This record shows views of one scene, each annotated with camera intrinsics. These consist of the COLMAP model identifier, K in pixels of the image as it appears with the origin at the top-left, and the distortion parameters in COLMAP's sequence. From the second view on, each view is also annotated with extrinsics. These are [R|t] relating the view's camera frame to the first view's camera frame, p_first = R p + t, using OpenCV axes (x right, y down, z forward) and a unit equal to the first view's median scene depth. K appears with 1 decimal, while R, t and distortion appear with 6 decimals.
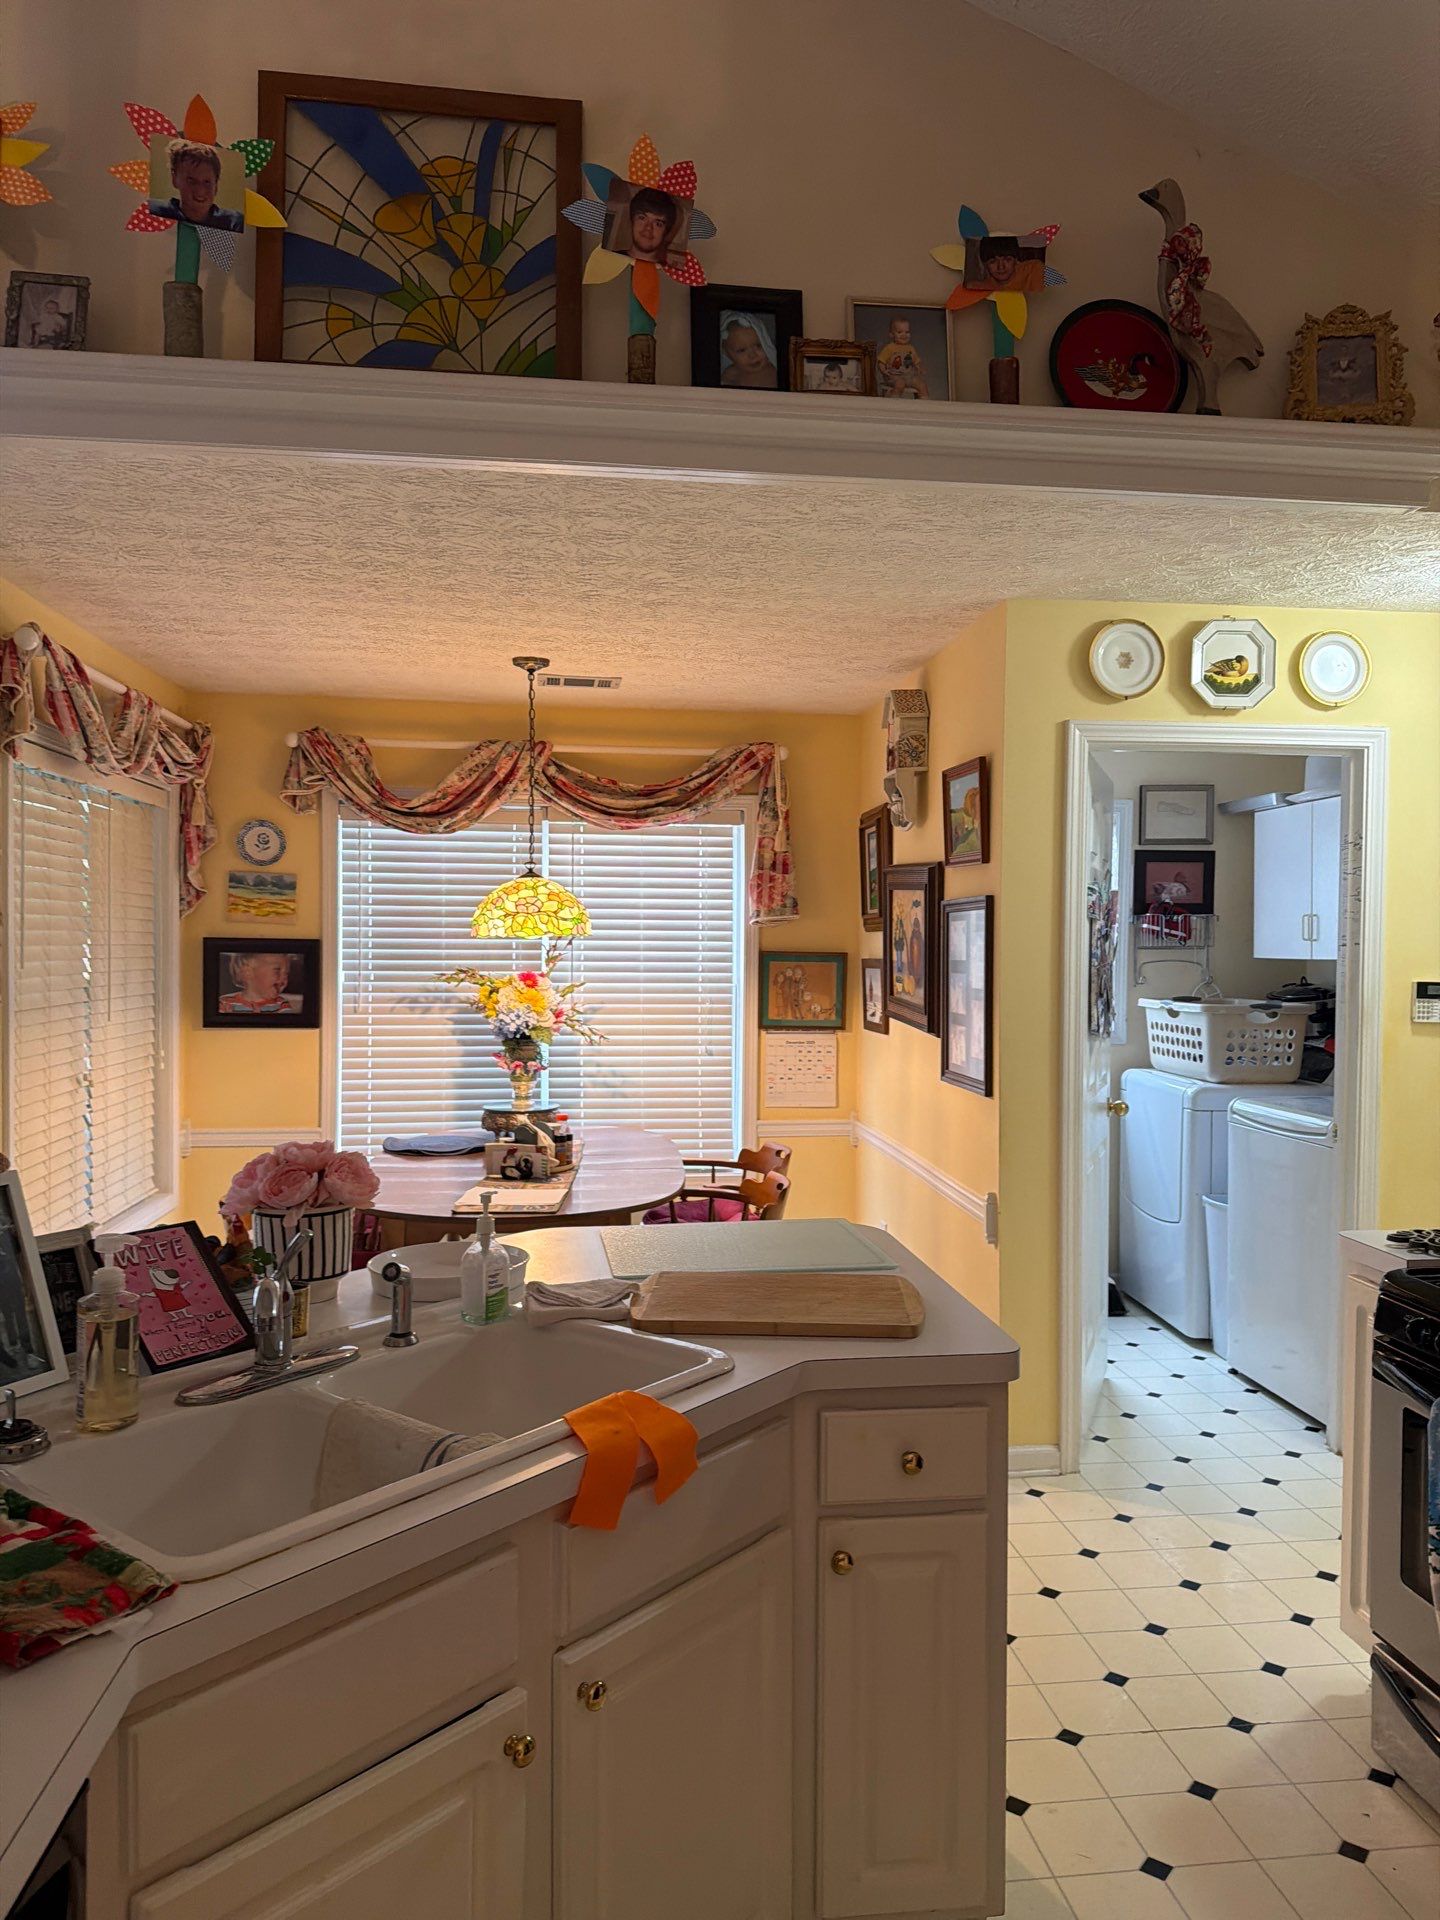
lens RADIAL K [[1348.4, 0, 723.9], [0, 1348.4, 973.8], [0, 0, 1]] dist [0.037496, -0.042976]
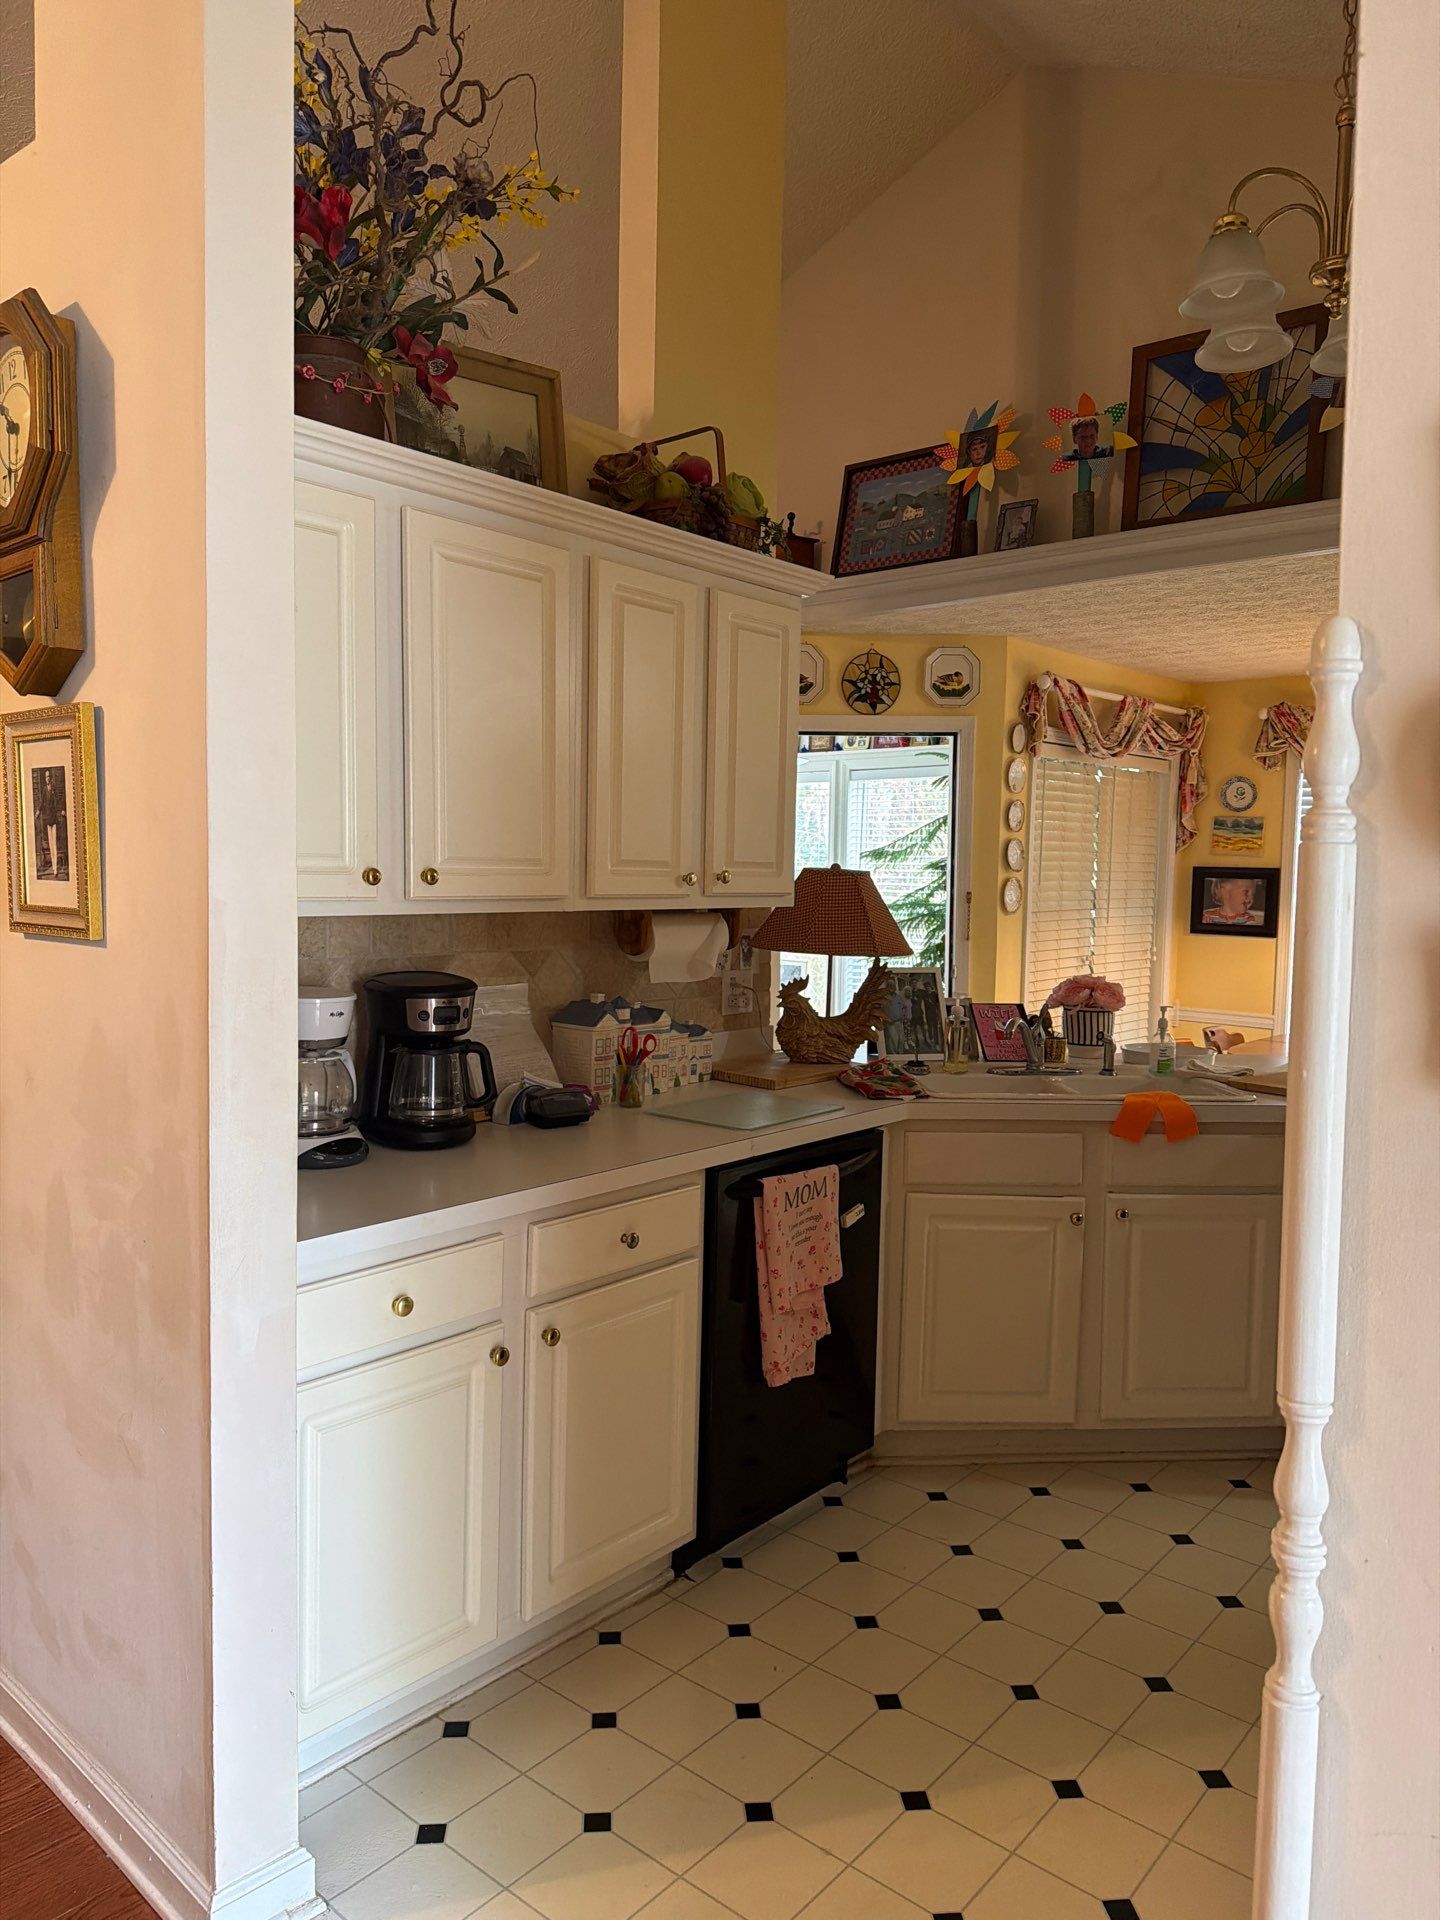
lens RADIAL K [[1348.4, 0, 723.9], [0, 1348.4, 973.8], [0, 0, 1]] dist [0.037496, -0.042976]
pose [[0.677388, 0.060157, -0.733162, 0.377541], [-0.023161, 0.997901, 0.060480, 0.011538], [0.735261, -0.023988, 0.677359, -0.336445]]
